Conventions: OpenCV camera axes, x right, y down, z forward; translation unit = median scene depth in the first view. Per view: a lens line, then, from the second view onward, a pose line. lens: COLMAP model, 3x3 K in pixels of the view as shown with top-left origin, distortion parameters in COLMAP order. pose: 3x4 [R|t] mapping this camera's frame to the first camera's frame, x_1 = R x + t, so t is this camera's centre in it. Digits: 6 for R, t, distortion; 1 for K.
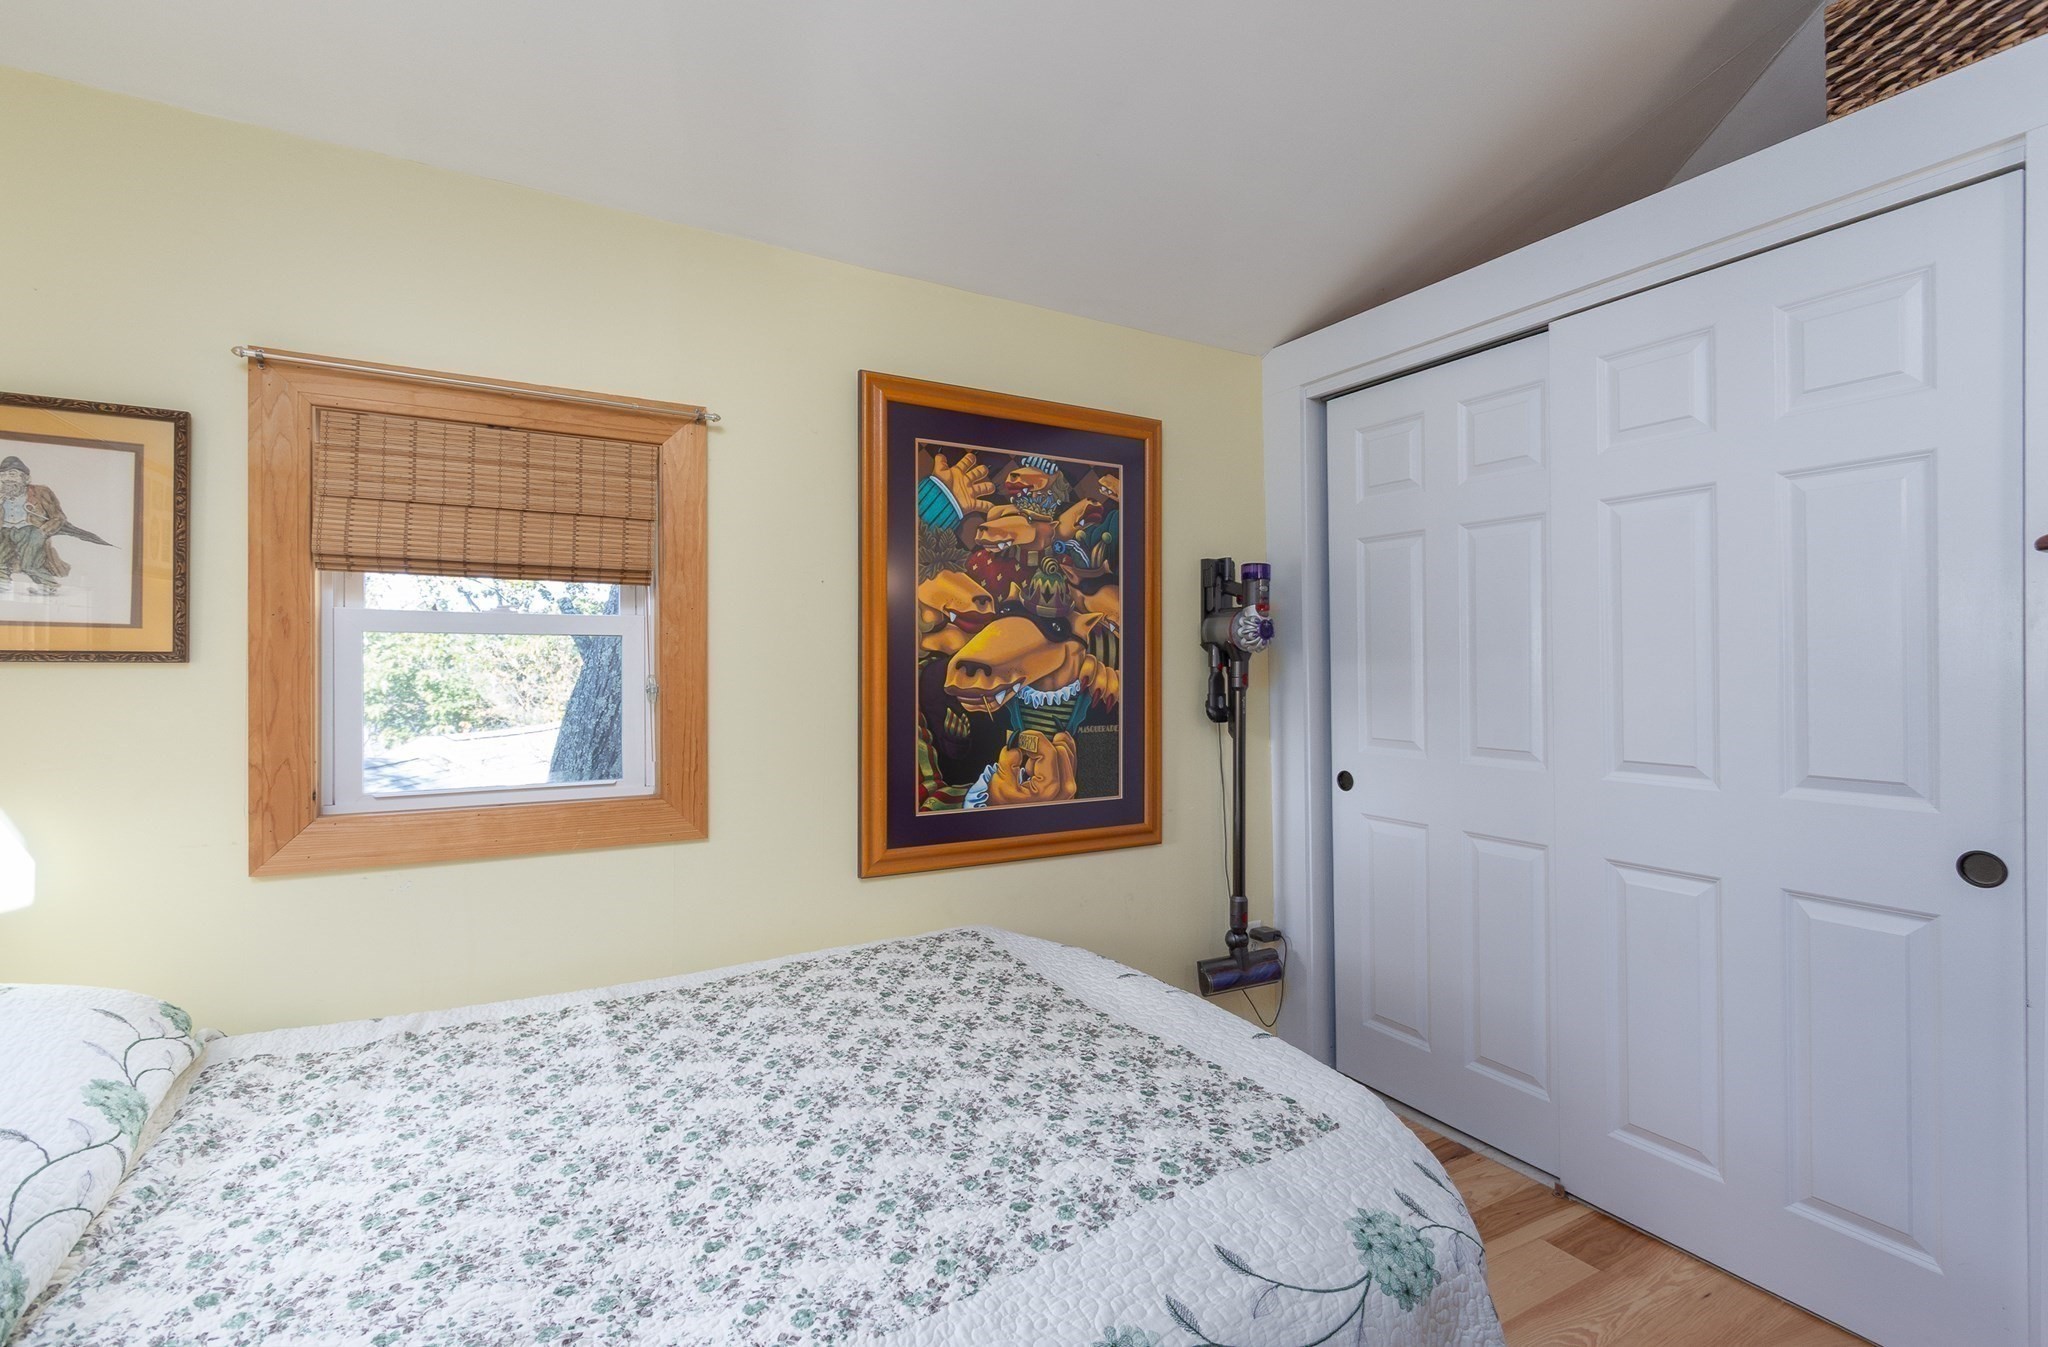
lens RADIAL K [[945.9, 0, 1026.5], [0, 945.9, 667.7], [0, 0, 1]] dist [0.000077, 0.000447]
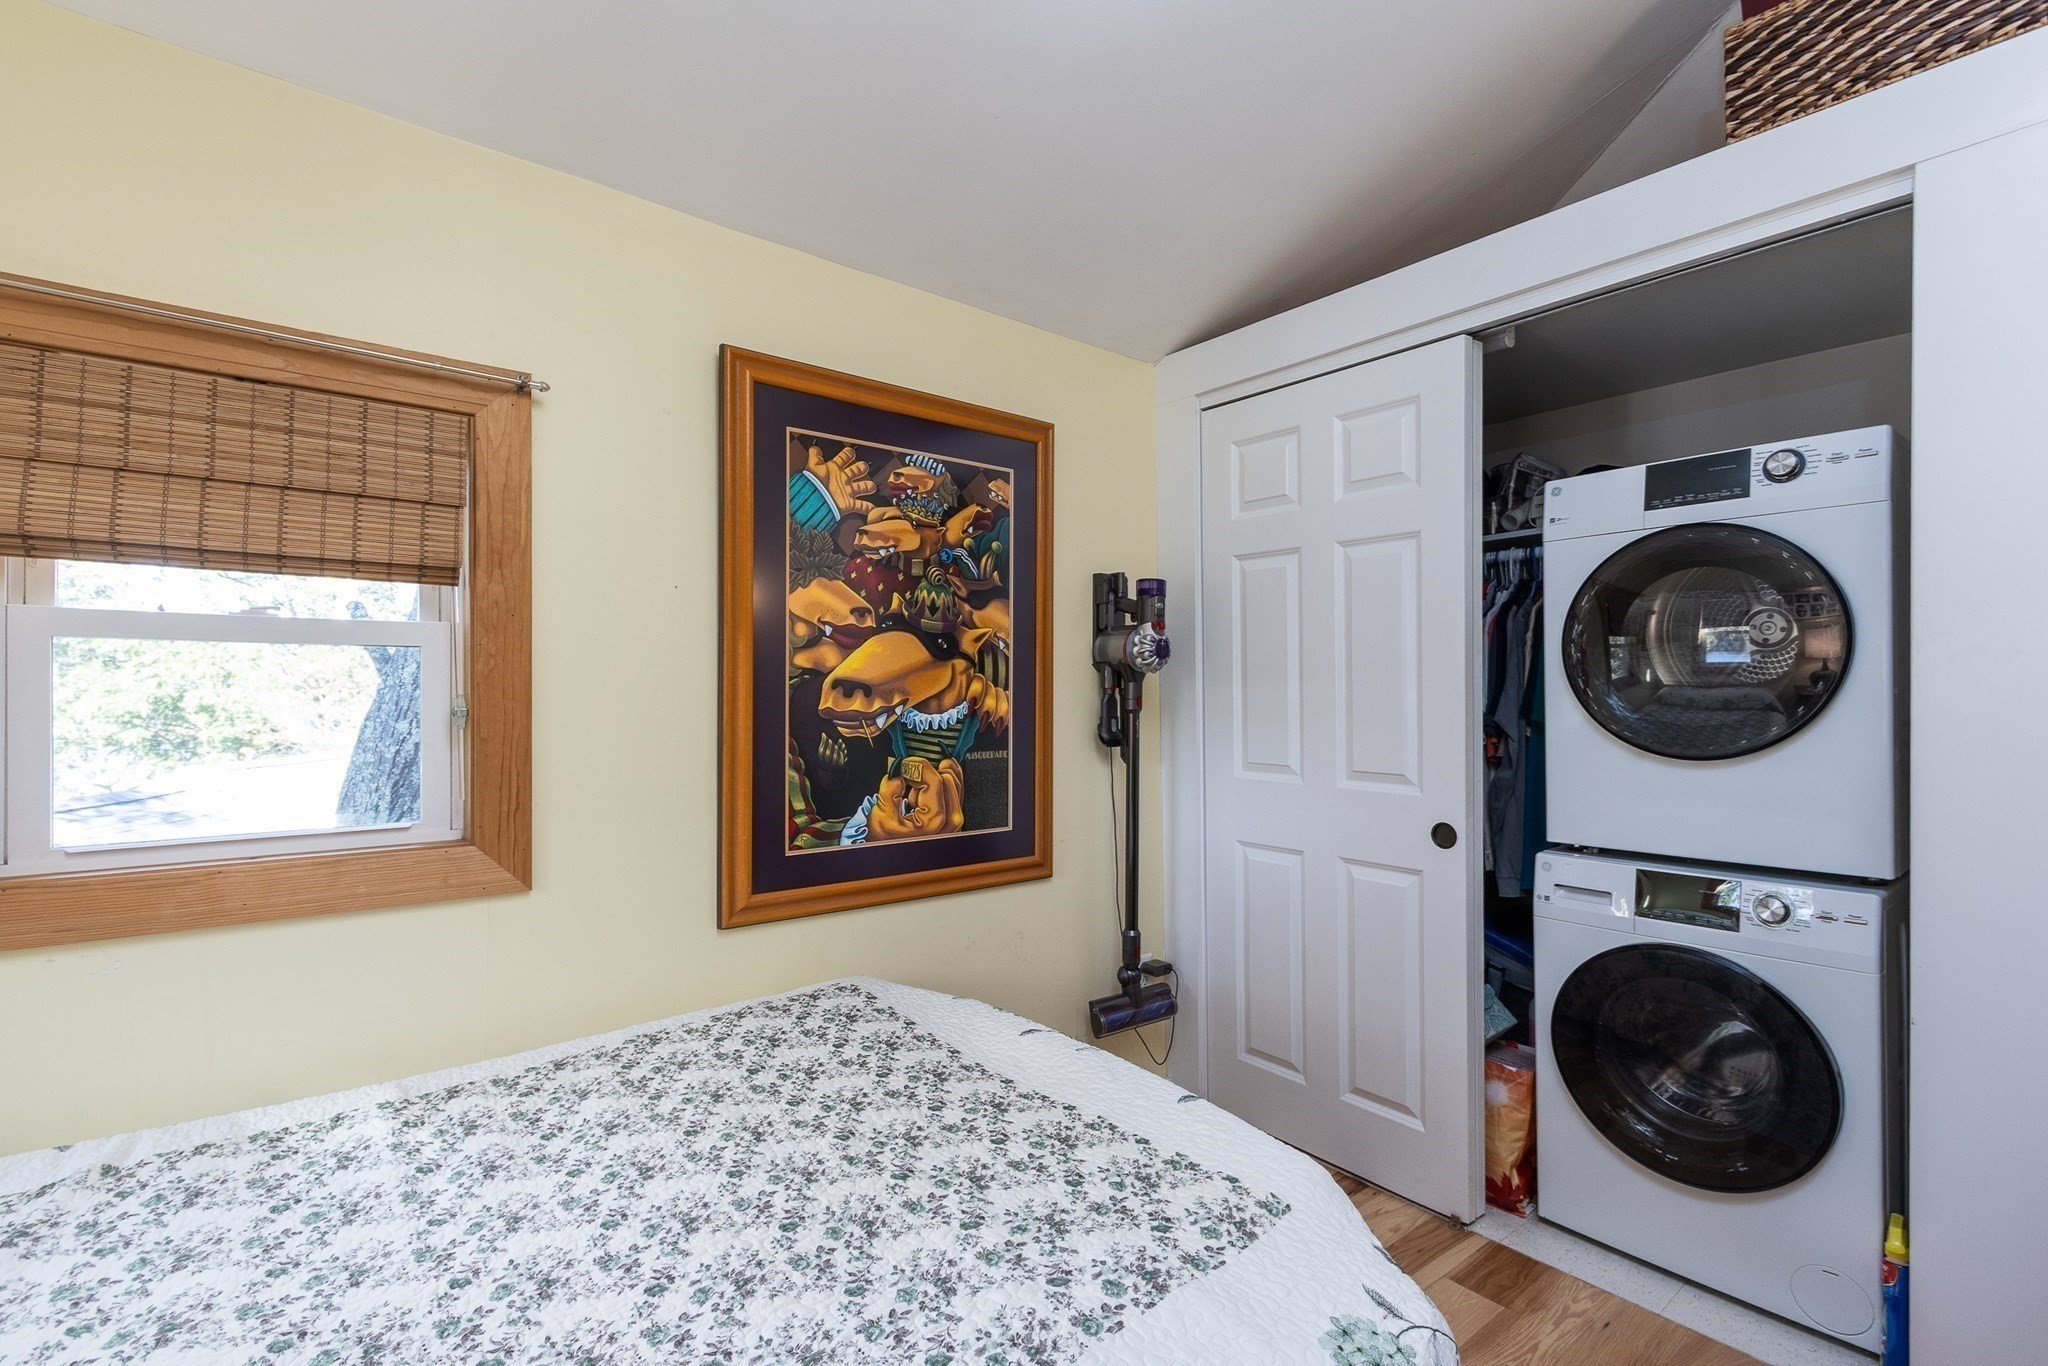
lens RADIAL K [[938.4, 0, 1022.3], [0, 938.4, 690.6], [0, 0, 1]] dist [0.003385, -0.002819]
pose [[0.989211, 0.003186, 0.146465, -0.033505], [-0.003274, 0.999995, 0.000358, 0.002389], [-0.146463, -0.000833, 0.989216, 0.127285]]
